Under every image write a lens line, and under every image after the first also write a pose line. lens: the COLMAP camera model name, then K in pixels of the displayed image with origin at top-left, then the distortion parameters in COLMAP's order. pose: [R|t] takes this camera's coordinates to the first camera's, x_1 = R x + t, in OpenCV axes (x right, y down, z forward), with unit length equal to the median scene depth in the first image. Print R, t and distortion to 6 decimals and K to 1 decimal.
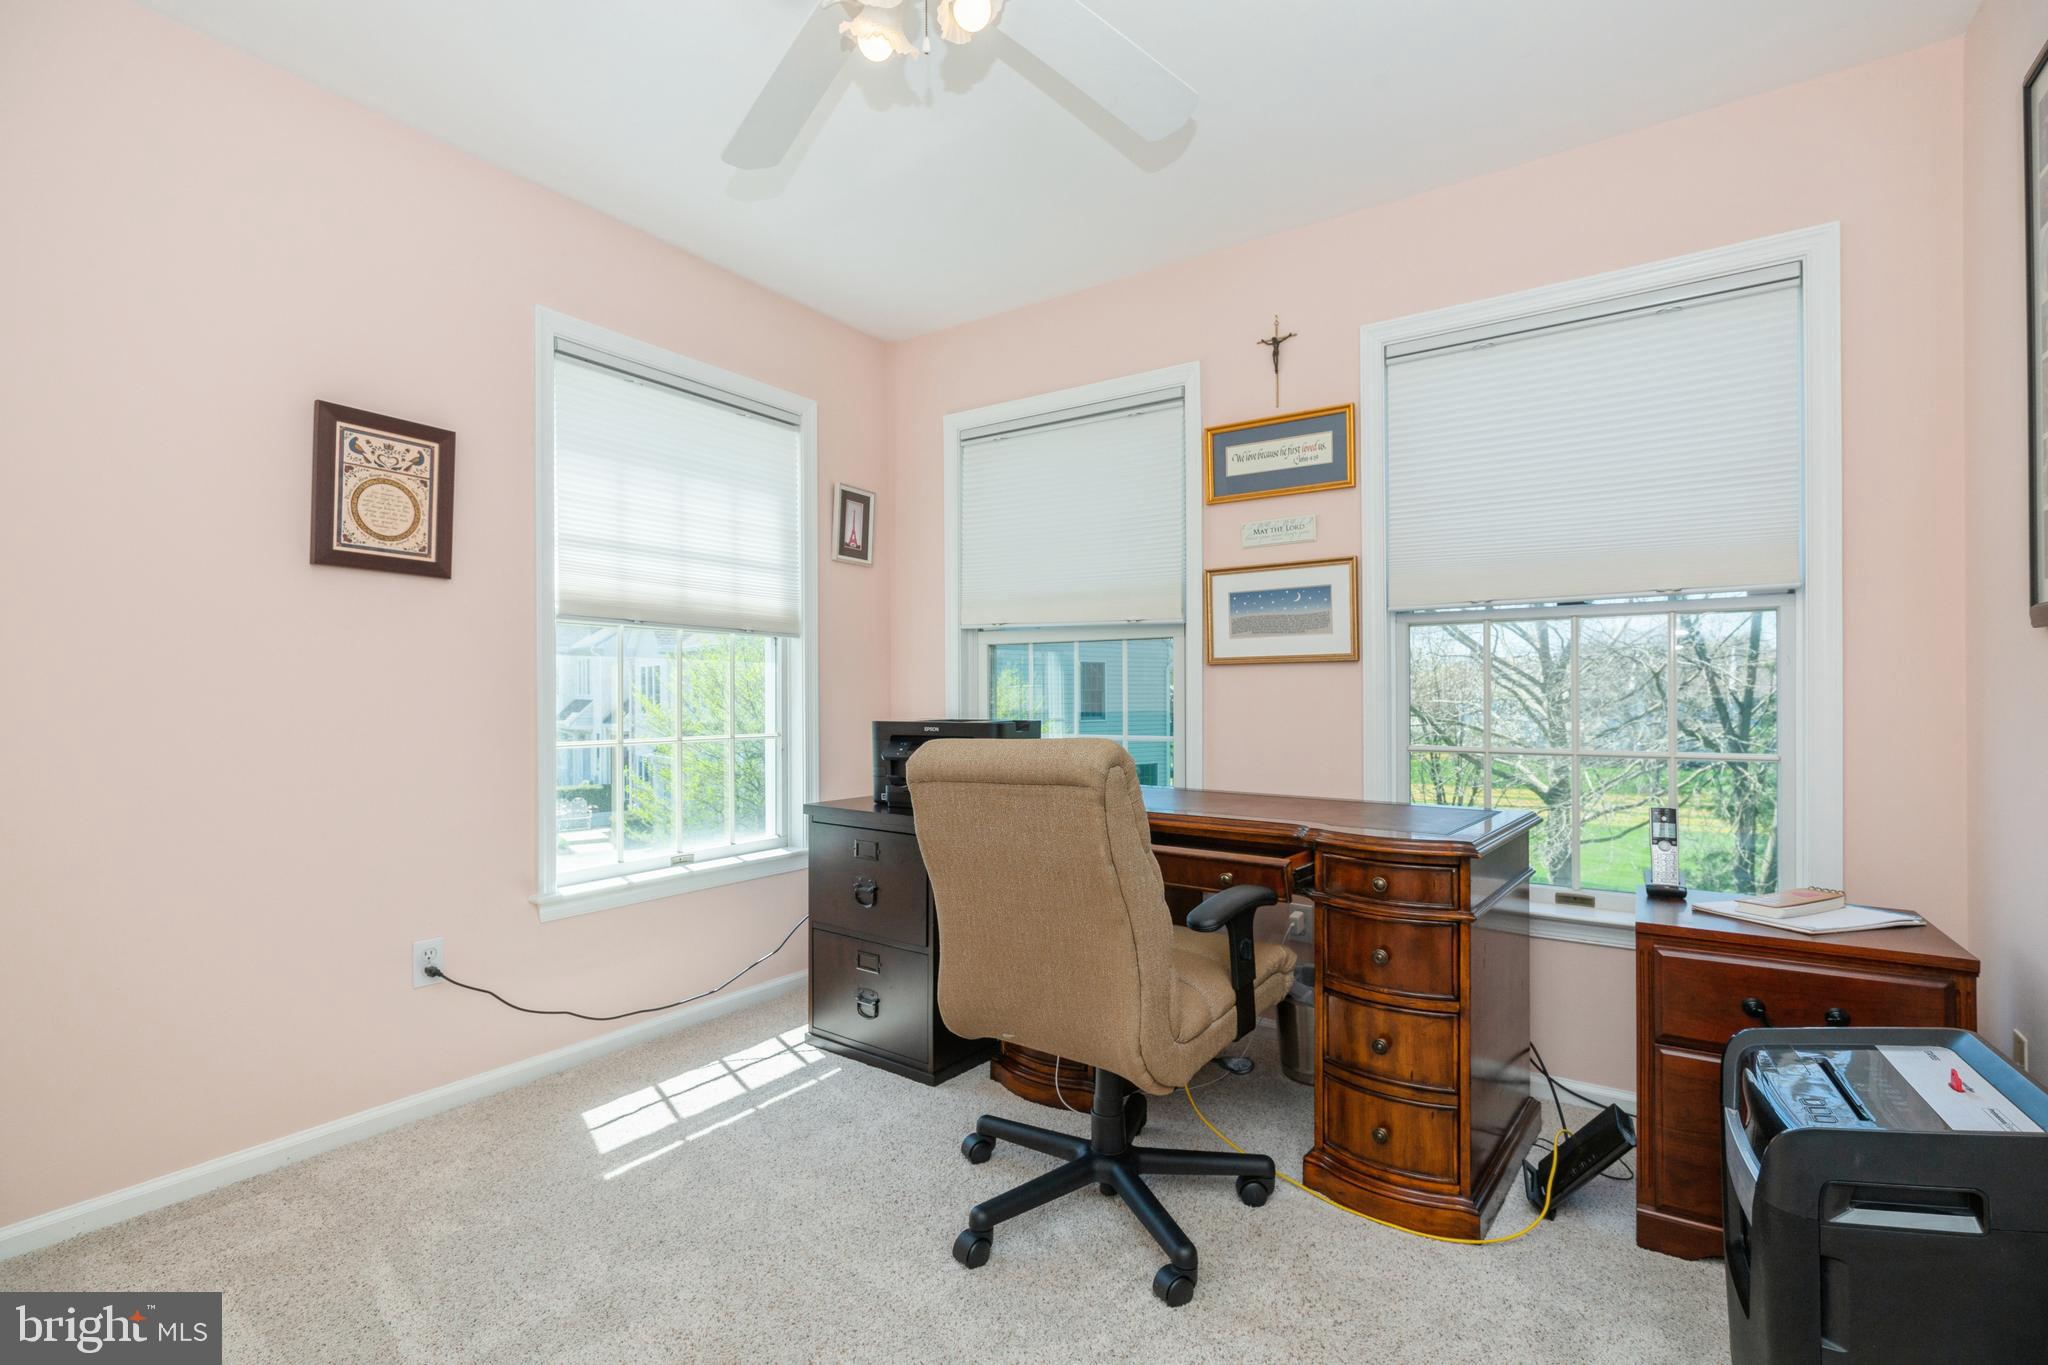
lens RADIAL K [[938.6, 0, 1018.0], [0, 938.6, 698.9], [0, 0, 1]] dist [0.003605, -0.000124]
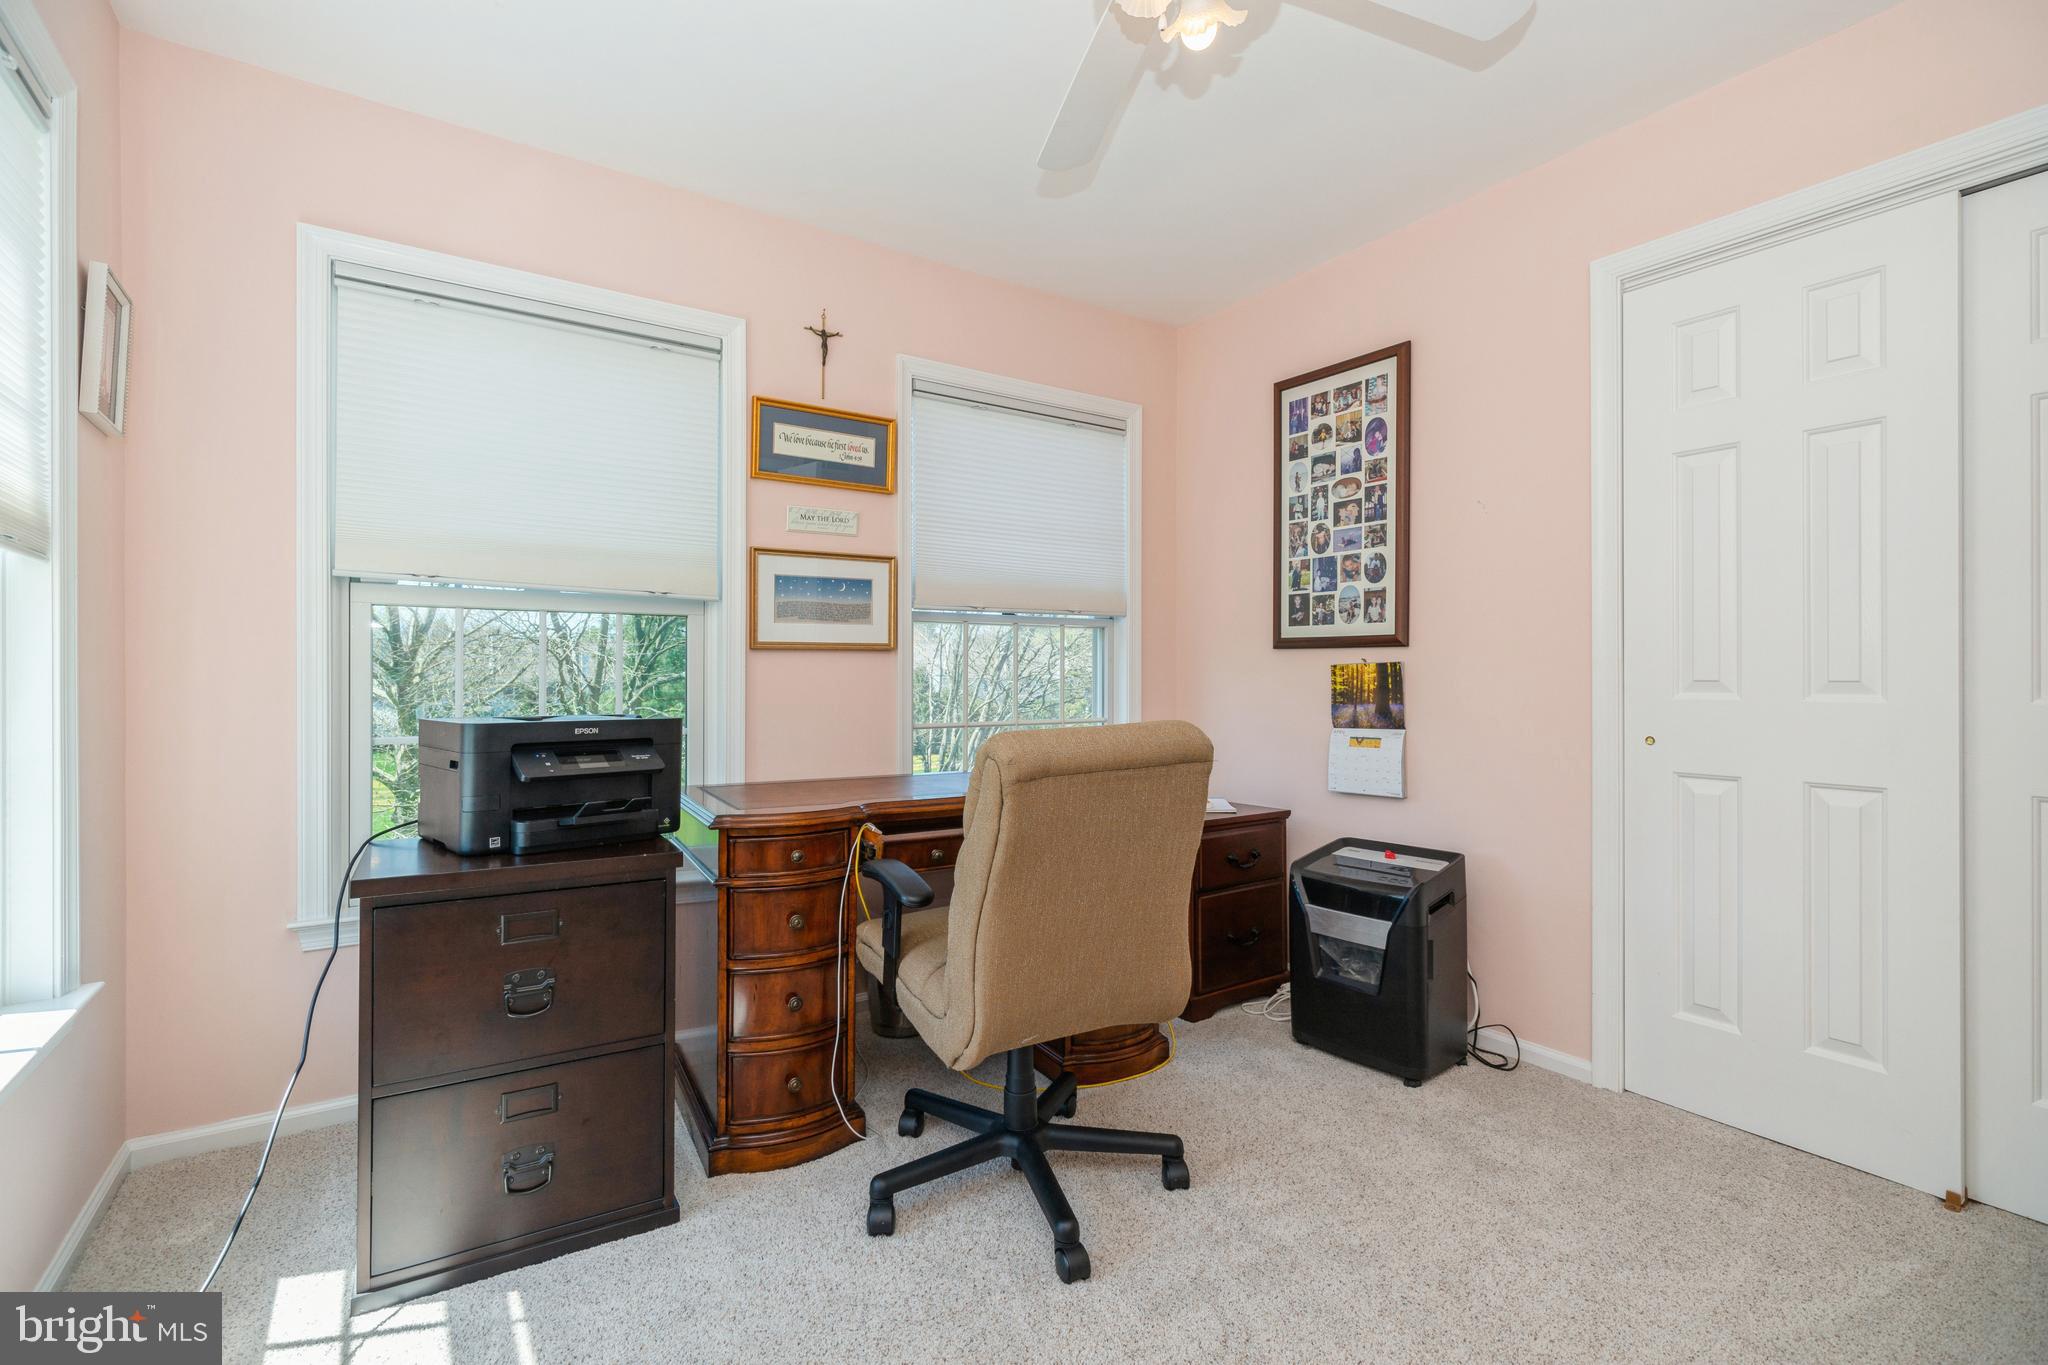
lens RADIAL K [[938.6, 0, 1022.5], [0, 938.6, 672.3], [0, 0, 1]] dist [0.003605, -0.000124]
pose [[0.367413, 0.006741, 0.930033, -0.591953], [0.002740, 0.999962, -0.008330, -0.004753], [-0.930054, 0.005609, 0.367380, 0.427510]]
